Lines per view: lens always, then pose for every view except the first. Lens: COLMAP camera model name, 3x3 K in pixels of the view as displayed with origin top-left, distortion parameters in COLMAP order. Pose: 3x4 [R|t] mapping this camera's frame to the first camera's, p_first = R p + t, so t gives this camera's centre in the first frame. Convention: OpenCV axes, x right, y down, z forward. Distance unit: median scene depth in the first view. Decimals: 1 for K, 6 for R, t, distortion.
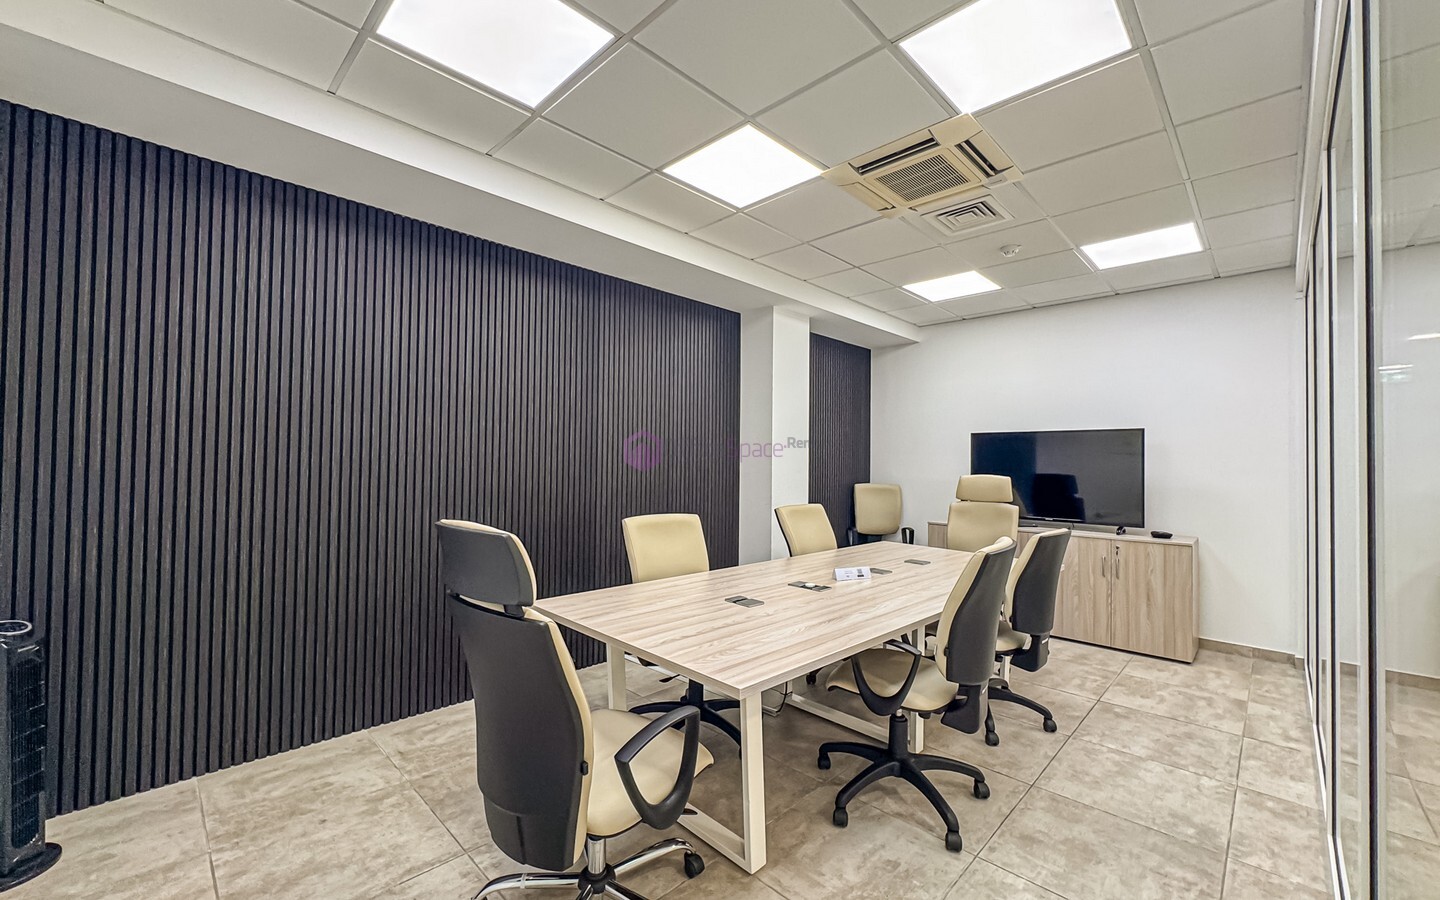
lens RADIAL K [[573.5, 0, 723.6], [0, 573.5, 452.2], [0, 0, 1]] dist [-0.002425, 0.000306]
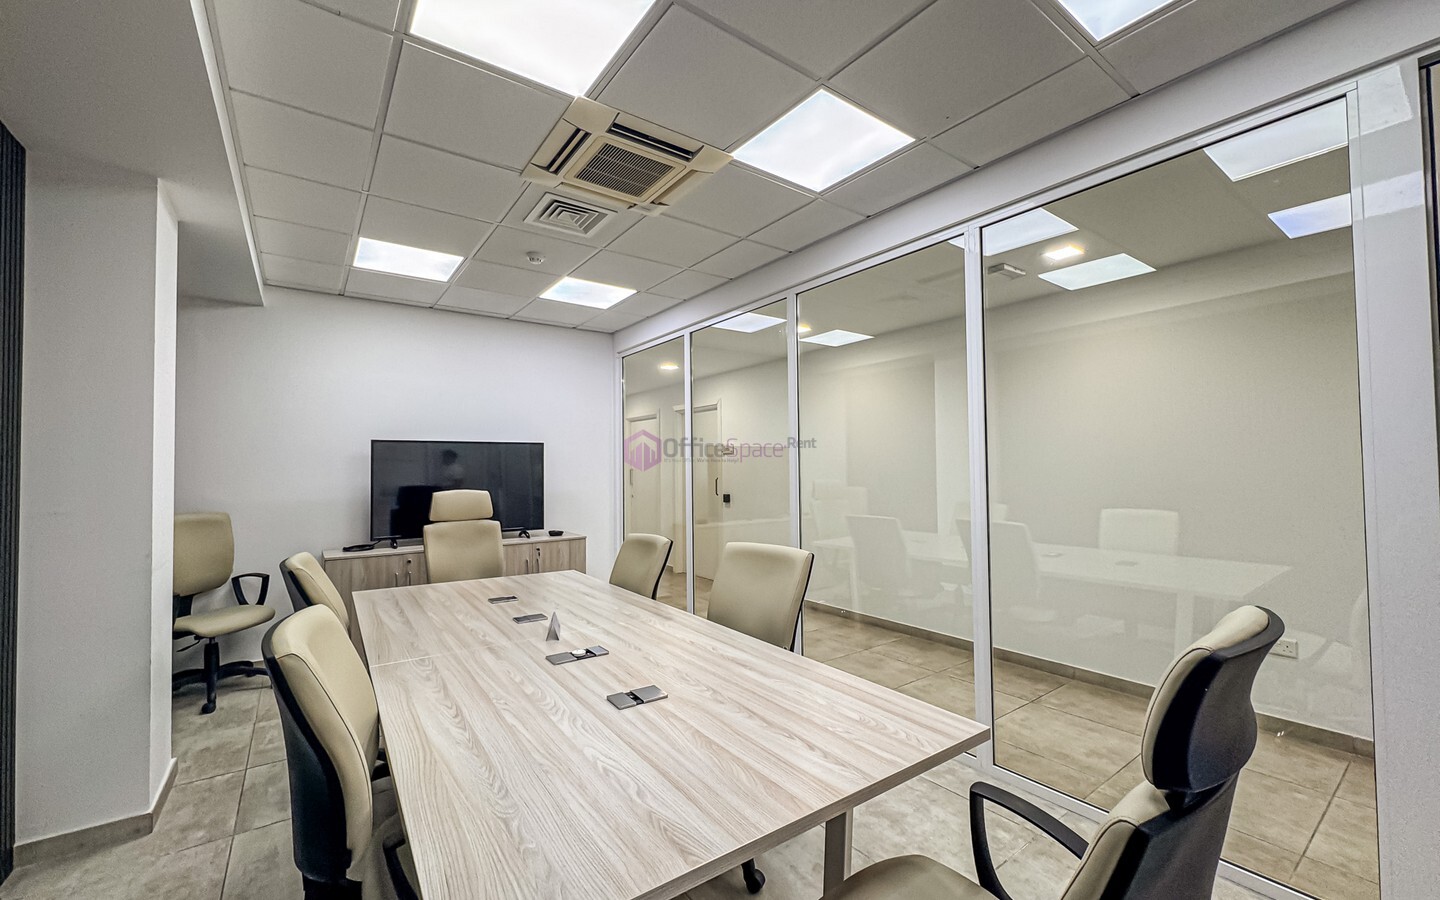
lens RADIAL K [[573.5, 0, 723.6], [0, 573.5, 452.2], [0, 0, 1]] dist [-0.002425, 0.000306]
pose [[0.161678, 0.014963, 0.986730, -0.389091], [-0.006768, 0.999878, -0.014054, -0.009985], [-0.986820, -0.004406, 0.161760, 0.508137]]
